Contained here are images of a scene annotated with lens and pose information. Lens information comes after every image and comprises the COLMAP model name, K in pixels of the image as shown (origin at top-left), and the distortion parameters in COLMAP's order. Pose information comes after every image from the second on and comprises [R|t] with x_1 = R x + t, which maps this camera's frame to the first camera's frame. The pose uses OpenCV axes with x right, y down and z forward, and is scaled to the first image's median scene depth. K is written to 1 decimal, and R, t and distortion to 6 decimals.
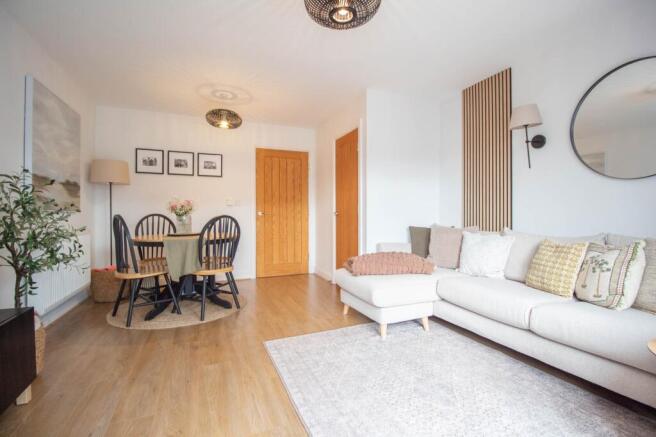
lens RADIAL K [[306.2, 0, 333.3], [0, 306.2, 214.9], [0, 0, 1]] dist [0.002492, -0.014998]
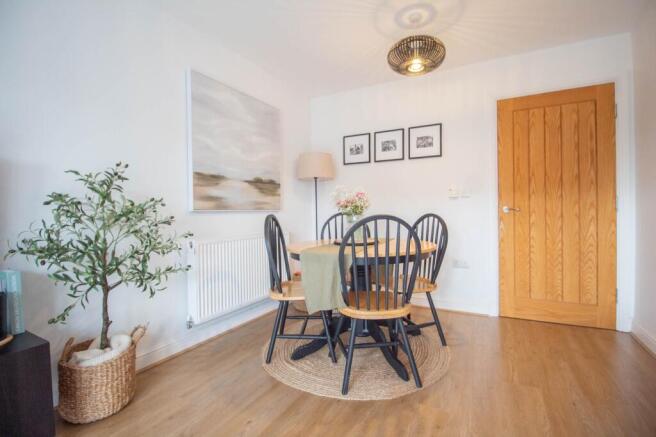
lens RADIAL K [[306.2, 0, 333.3], [0, 306.2, 214.9], [0, 0, 1]] dist [0.002492, -0.014998]
pose [[0.630263, -0.000721, -0.776382, 0.011908], [0.011707, 0.999895, 0.008574, -0.002918], [0.776294, -0.014493, 0.630205, 0.421918]]
